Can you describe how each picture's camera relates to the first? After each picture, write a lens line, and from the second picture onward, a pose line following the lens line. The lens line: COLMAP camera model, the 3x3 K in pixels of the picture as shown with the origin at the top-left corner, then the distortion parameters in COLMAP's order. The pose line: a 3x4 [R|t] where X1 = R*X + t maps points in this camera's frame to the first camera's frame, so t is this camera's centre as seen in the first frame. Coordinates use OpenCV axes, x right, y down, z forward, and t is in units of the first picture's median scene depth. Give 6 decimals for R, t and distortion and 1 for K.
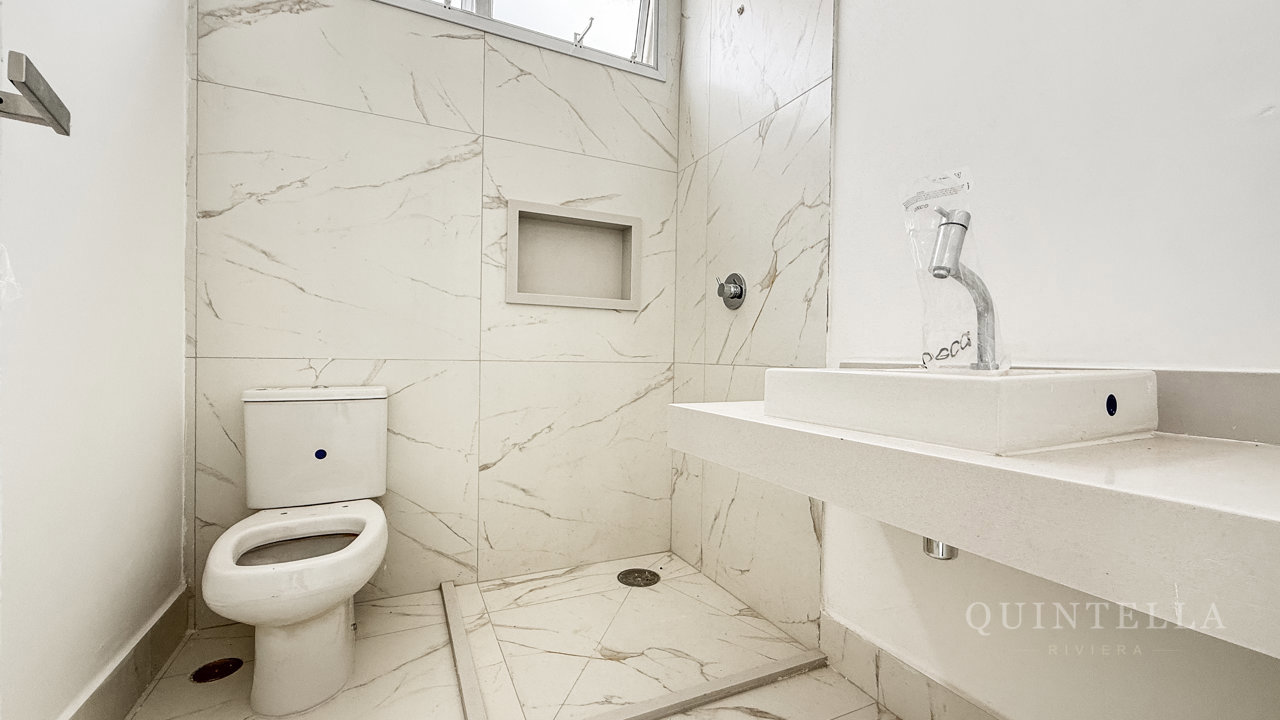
lens RADIAL K [[506.2, 0, 627.3], [0, 506.2, 356.2], [0, 0, 1]] dist [-0.006108, 0.000669]
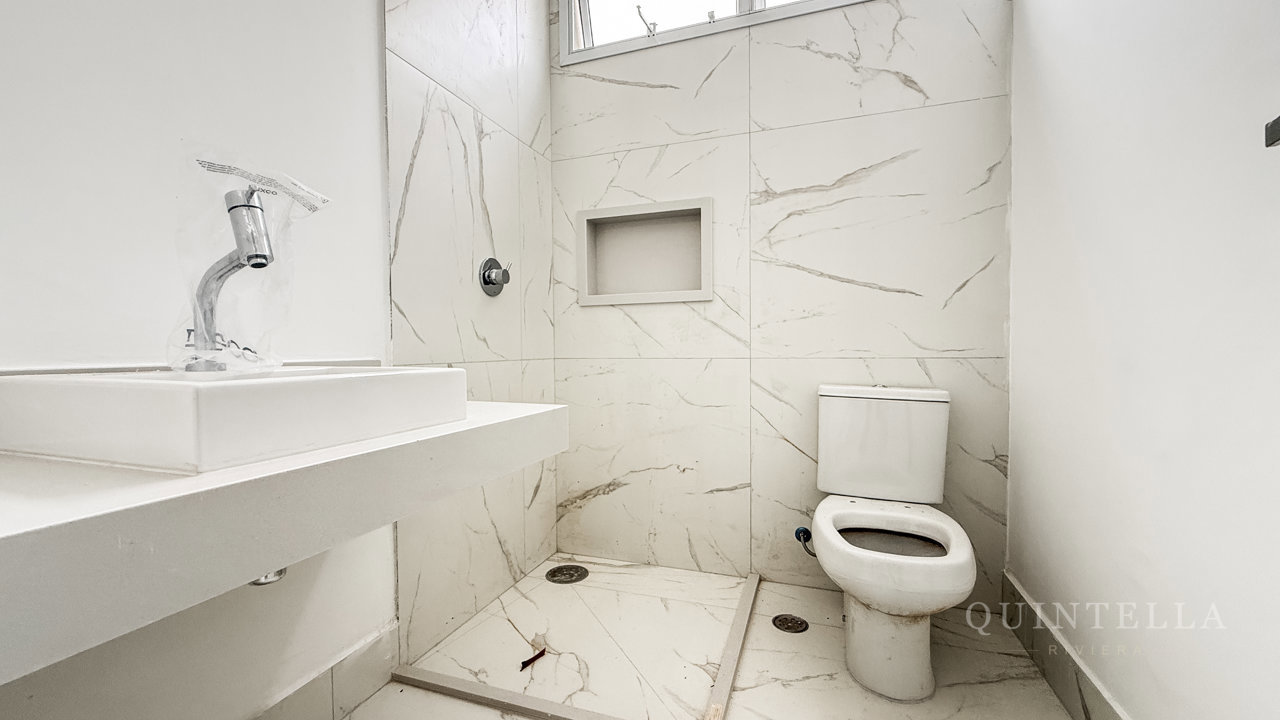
lens RADIAL K [[506.2, 0, 635.5], [0, 506.2, 362.2], [0, 0, 1]] dist [-0.006108, 0.000669]
pose [[0.710389, -0.004499, -0.703795, 0.579918], [0.017356, 0.999787, 0.011128, 0.004710], [0.703595, -0.020120, 0.710316, 0.280902]]
